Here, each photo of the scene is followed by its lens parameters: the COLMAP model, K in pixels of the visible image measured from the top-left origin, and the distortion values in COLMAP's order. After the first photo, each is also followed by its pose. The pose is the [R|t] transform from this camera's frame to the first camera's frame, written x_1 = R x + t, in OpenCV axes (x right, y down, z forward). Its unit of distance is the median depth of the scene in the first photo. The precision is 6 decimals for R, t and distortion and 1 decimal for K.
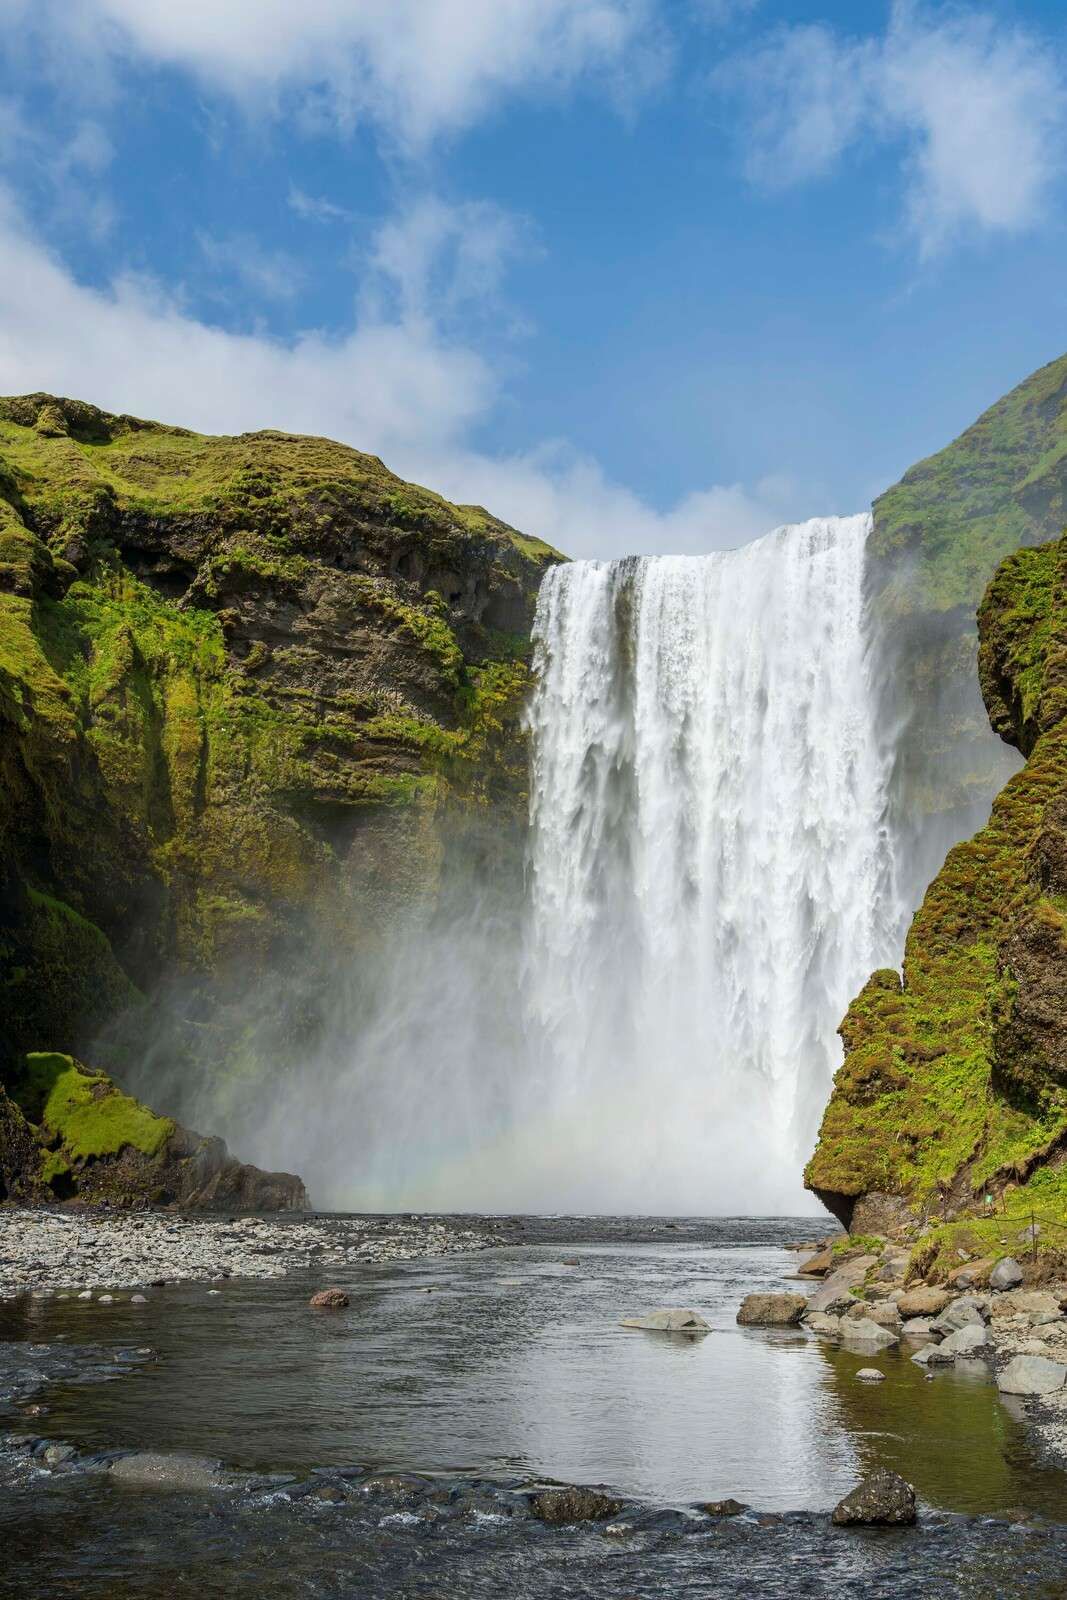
lens RADIAL K [[1612.2, 0, 541.4], [0, 1612.2, 906.8], [0, 0, 1]] dist [-0.017405, -0.002732]
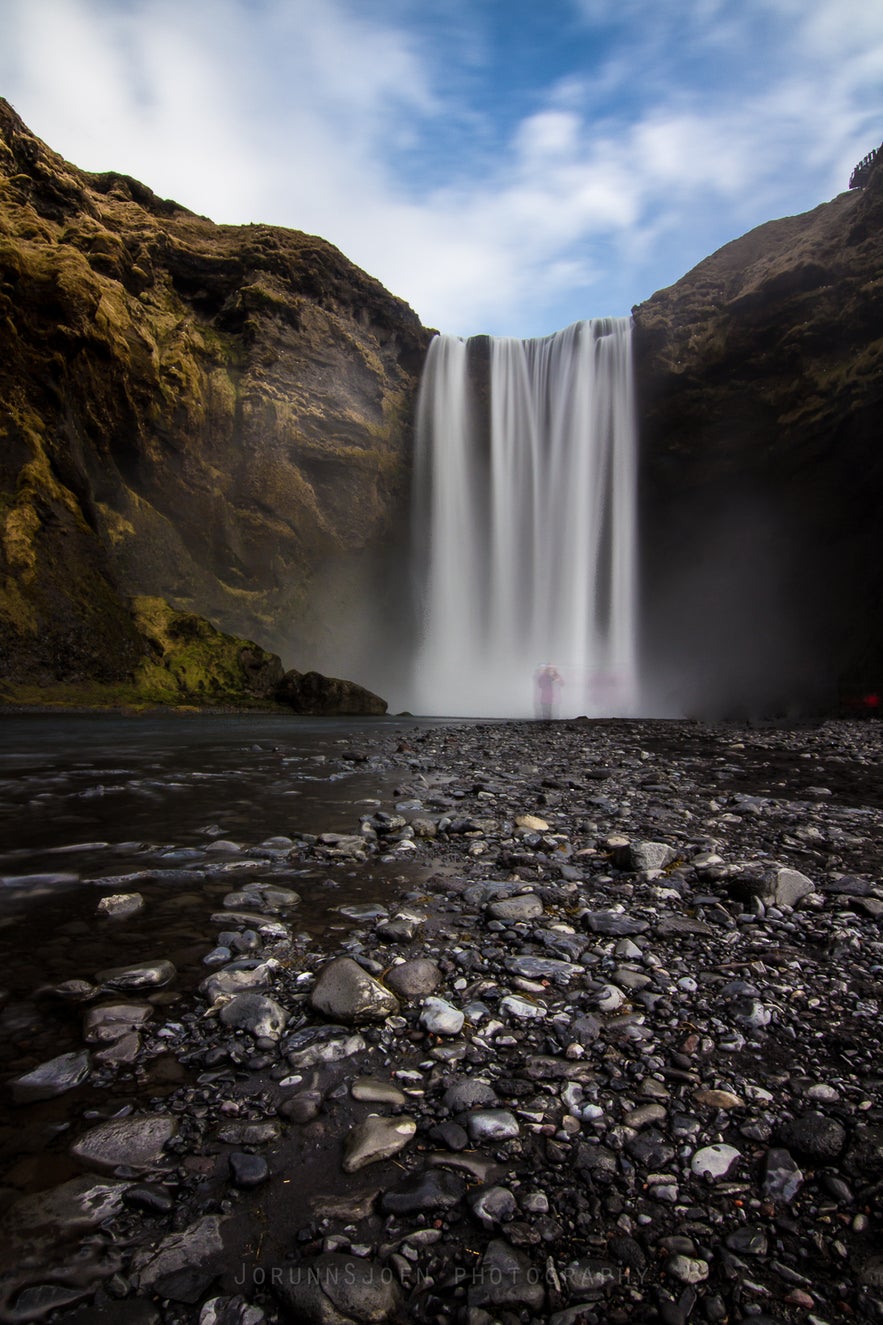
lens RADIAL K [[704.8, 0, 441.5], [0, 704.8, 662.5], [0, 0, 1]] dist [0.003688, -0.022175]
pose [[0.979056, 0.029888, 0.201384, -0.139119], [-0.051391, 0.993414, 0.102405, 0.057664], [-0.196997, -0.110609, 0.974145, 0.272020]]
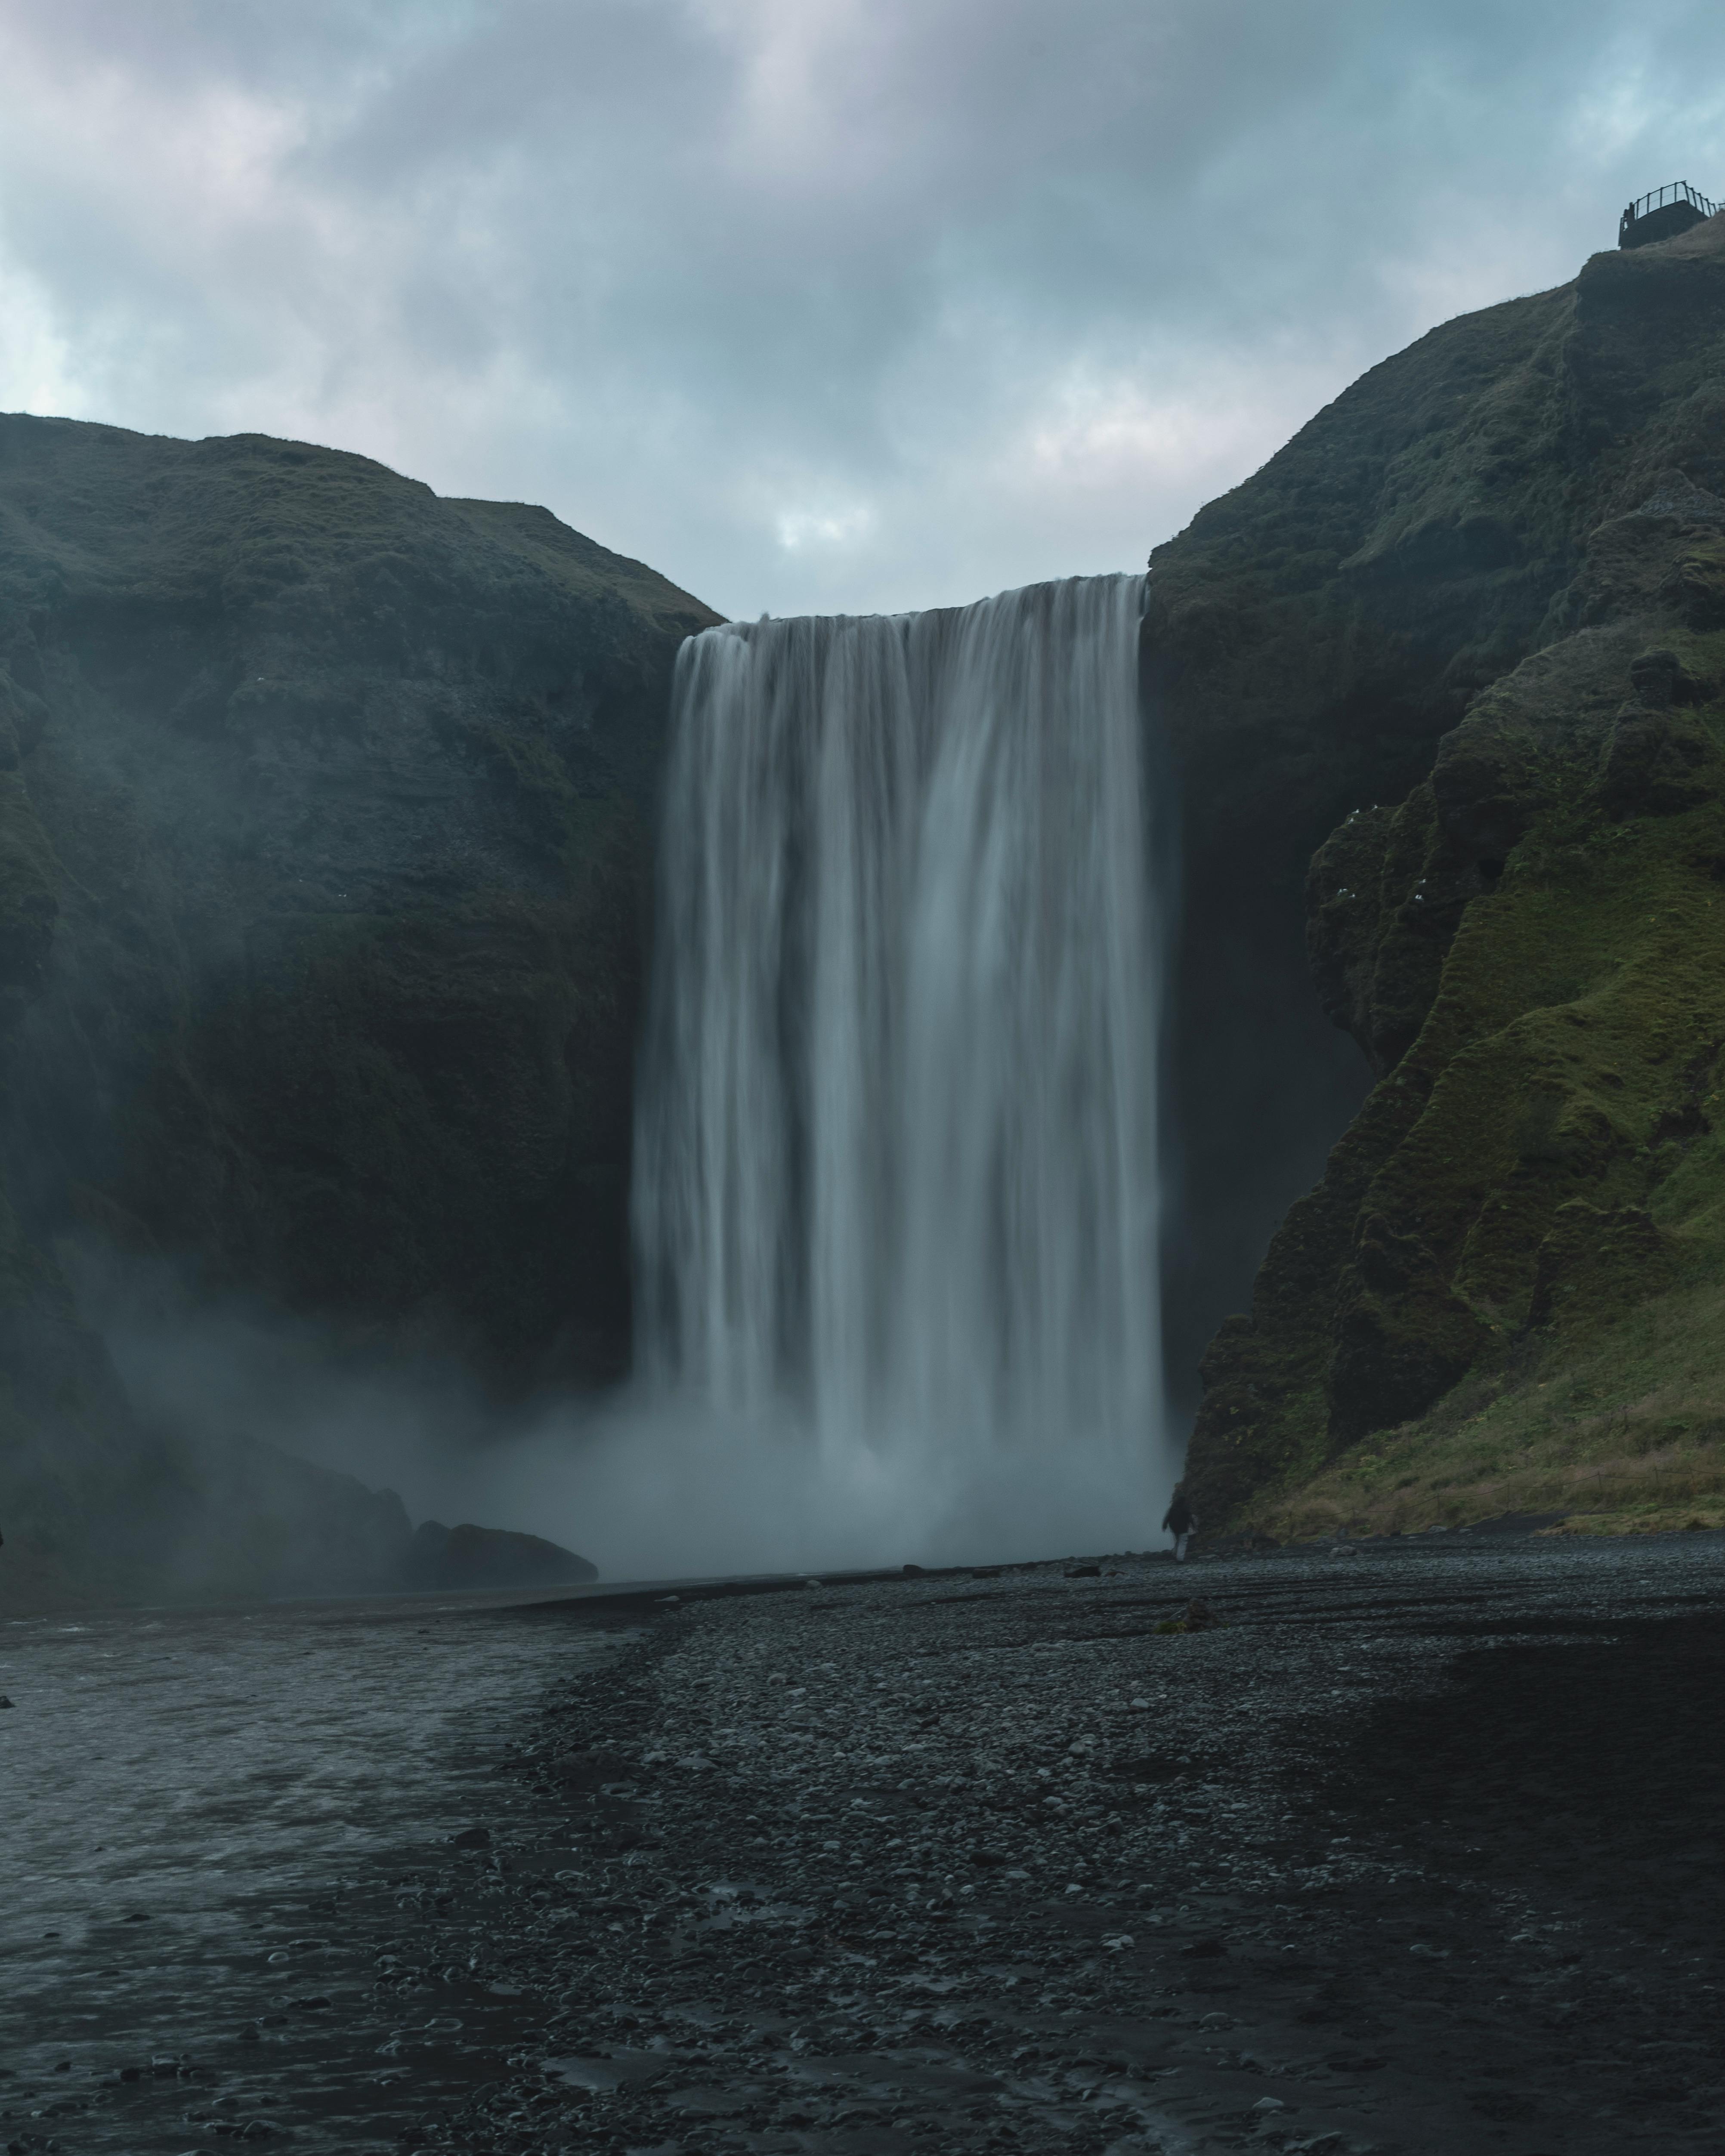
lens RADIAL K [[3754.0, 0, 866.2], [0, 3754.0, 1297.0], [0, 0, 1]] dist [0.012421, -0.018470]
pose [[0.987871, -0.048263, 0.147583, -0.182571], [0.032875, 0.993931, 0.104982, -0.109424], [-0.151754, -0.098857, 0.983462, -0.655259]]
